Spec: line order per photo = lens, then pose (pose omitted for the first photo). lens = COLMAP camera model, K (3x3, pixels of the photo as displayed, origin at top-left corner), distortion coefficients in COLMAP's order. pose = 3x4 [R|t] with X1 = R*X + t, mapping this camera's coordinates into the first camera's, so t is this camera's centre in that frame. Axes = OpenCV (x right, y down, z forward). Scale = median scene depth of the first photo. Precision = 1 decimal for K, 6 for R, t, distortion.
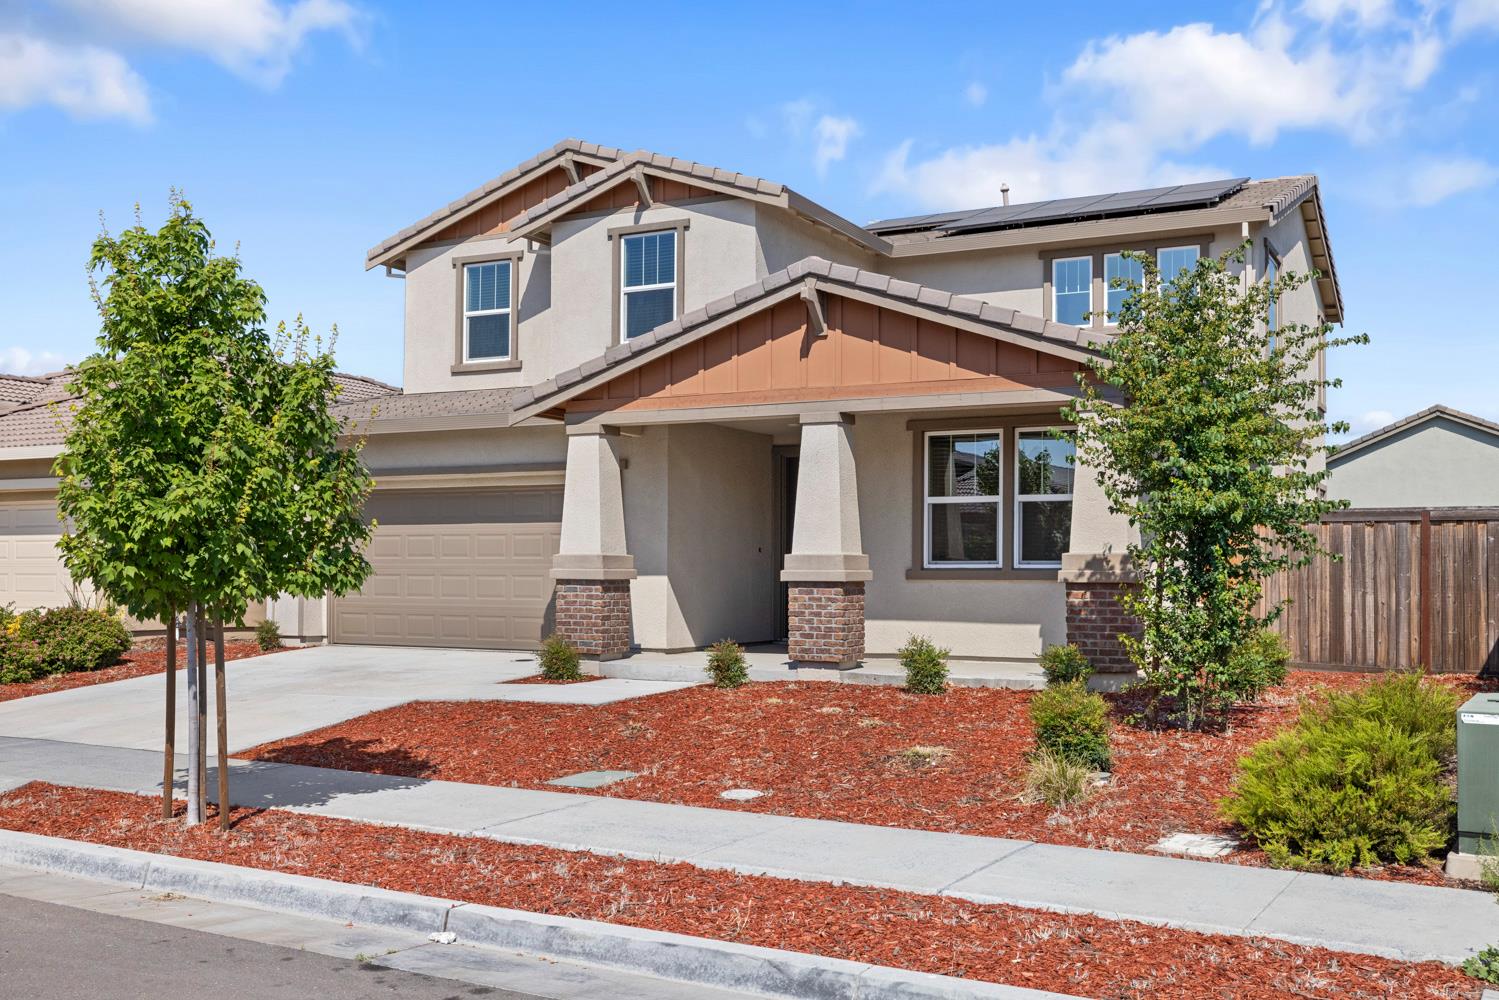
lens RADIAL K [[1565.7, 0, 751.9], [0, 1565.7, 496.7], [0, 0, 1]] dist [-0.001459, 0.000000]
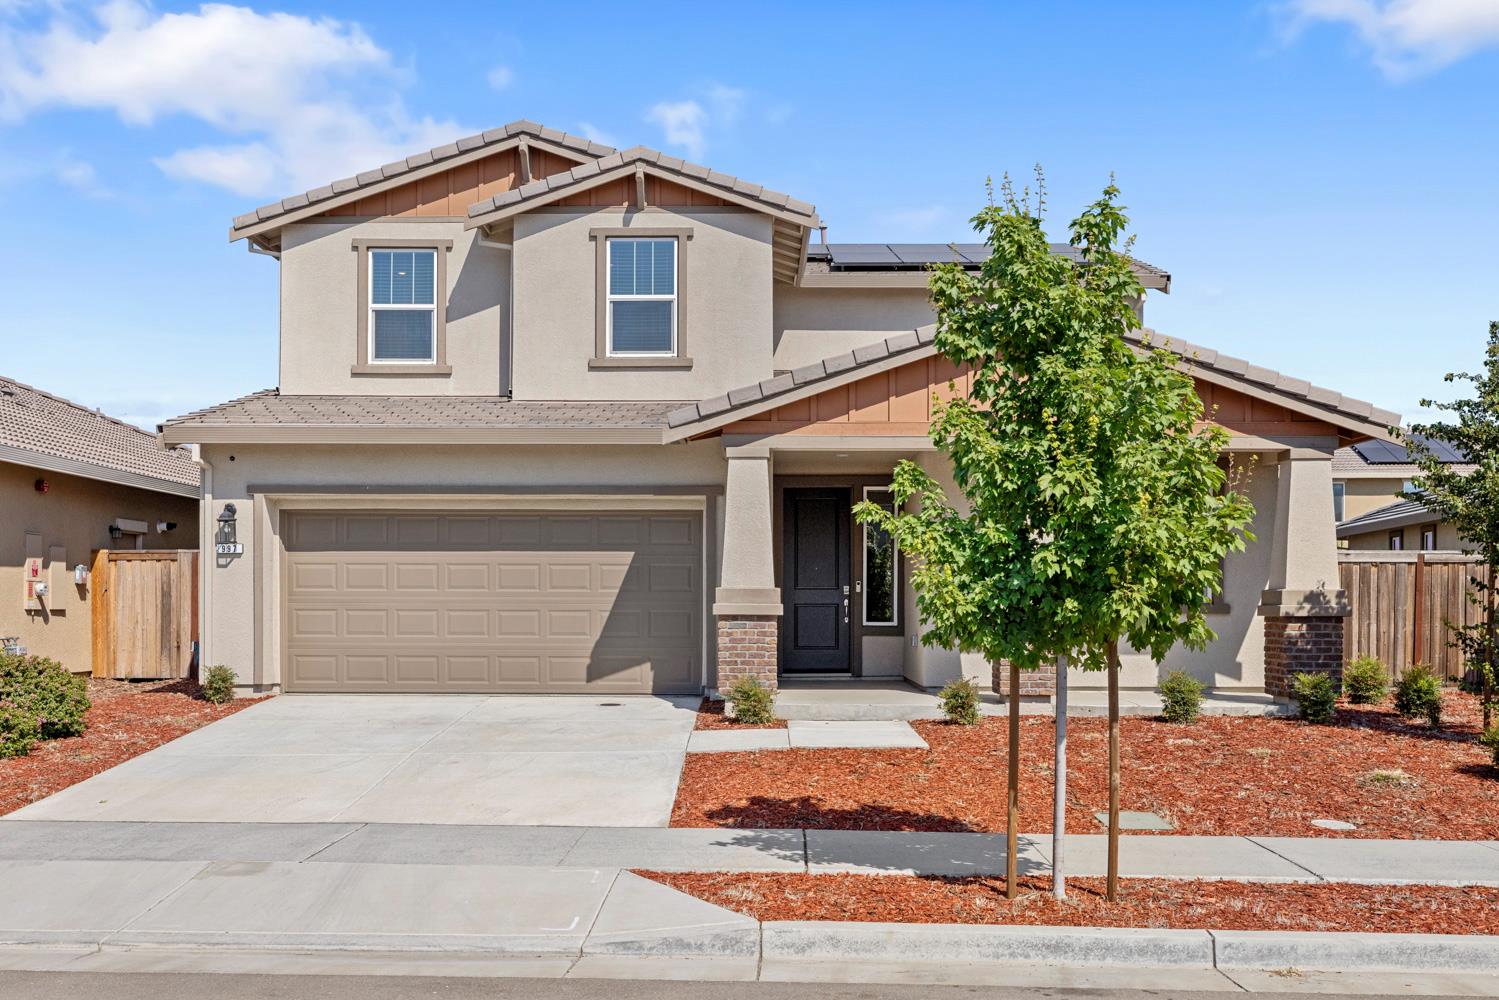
lens RADIAL K [[1565.7, 0, 769.6], [0, 1565.7, 583.1], [0, 0, 1]] dist [-0.001459, 0.000000]
pose [[0.877876, 0.004906, 0.478863, -0.445253], [-0.022035, 0.999302, 0.030158, 0.004870], [-0.478381, -0.037027, 0.877372, 0.150954]]
